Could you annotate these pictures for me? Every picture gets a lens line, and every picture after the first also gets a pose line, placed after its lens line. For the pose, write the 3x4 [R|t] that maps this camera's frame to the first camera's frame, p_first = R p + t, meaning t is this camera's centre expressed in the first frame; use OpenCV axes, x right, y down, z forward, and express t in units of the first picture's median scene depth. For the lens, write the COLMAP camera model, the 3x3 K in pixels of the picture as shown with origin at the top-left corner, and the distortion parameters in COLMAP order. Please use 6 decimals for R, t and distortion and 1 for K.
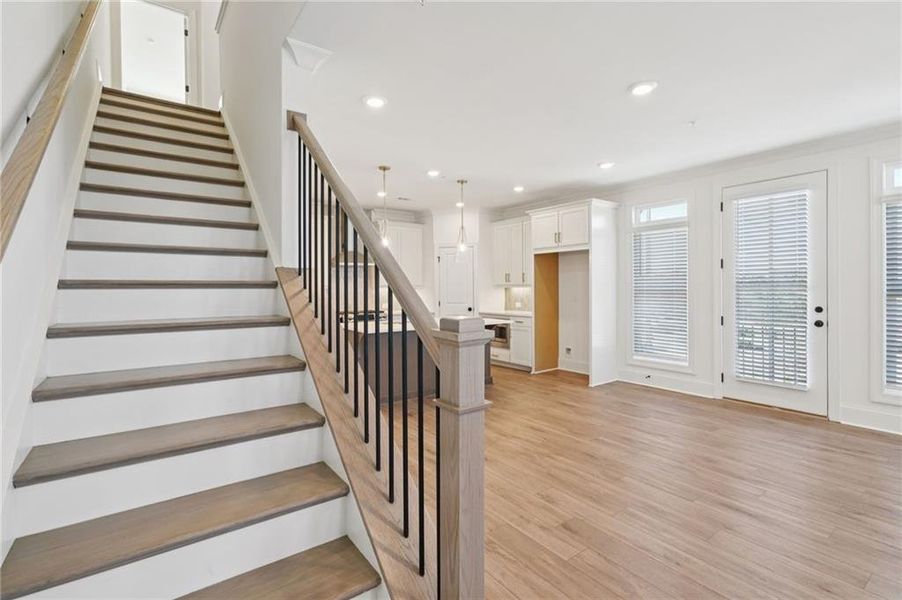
lens RADIAL K [[414.7, 0, 443.4], [0, 414.7, 292.3], [0, 0, 1]] dist [-0.012015, 0.006907]
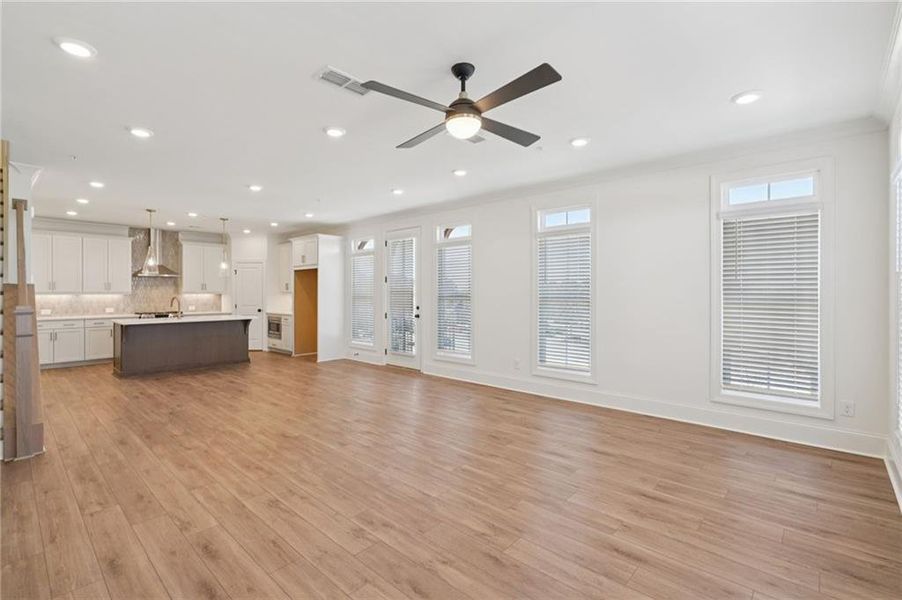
lens RADIAL K [[414.7, 0, 443.0], [0, 414.7, 293.6], [0, 0, 1]] dist [-0.012015, 0.006907]
pose [[0.981049, 0.006392, 0.193655, 0.436442], [-0.003753, 0.999895, -0.013991, 0.004001], [-0.193724, 0.012999, 0.980970, -0.452681]]
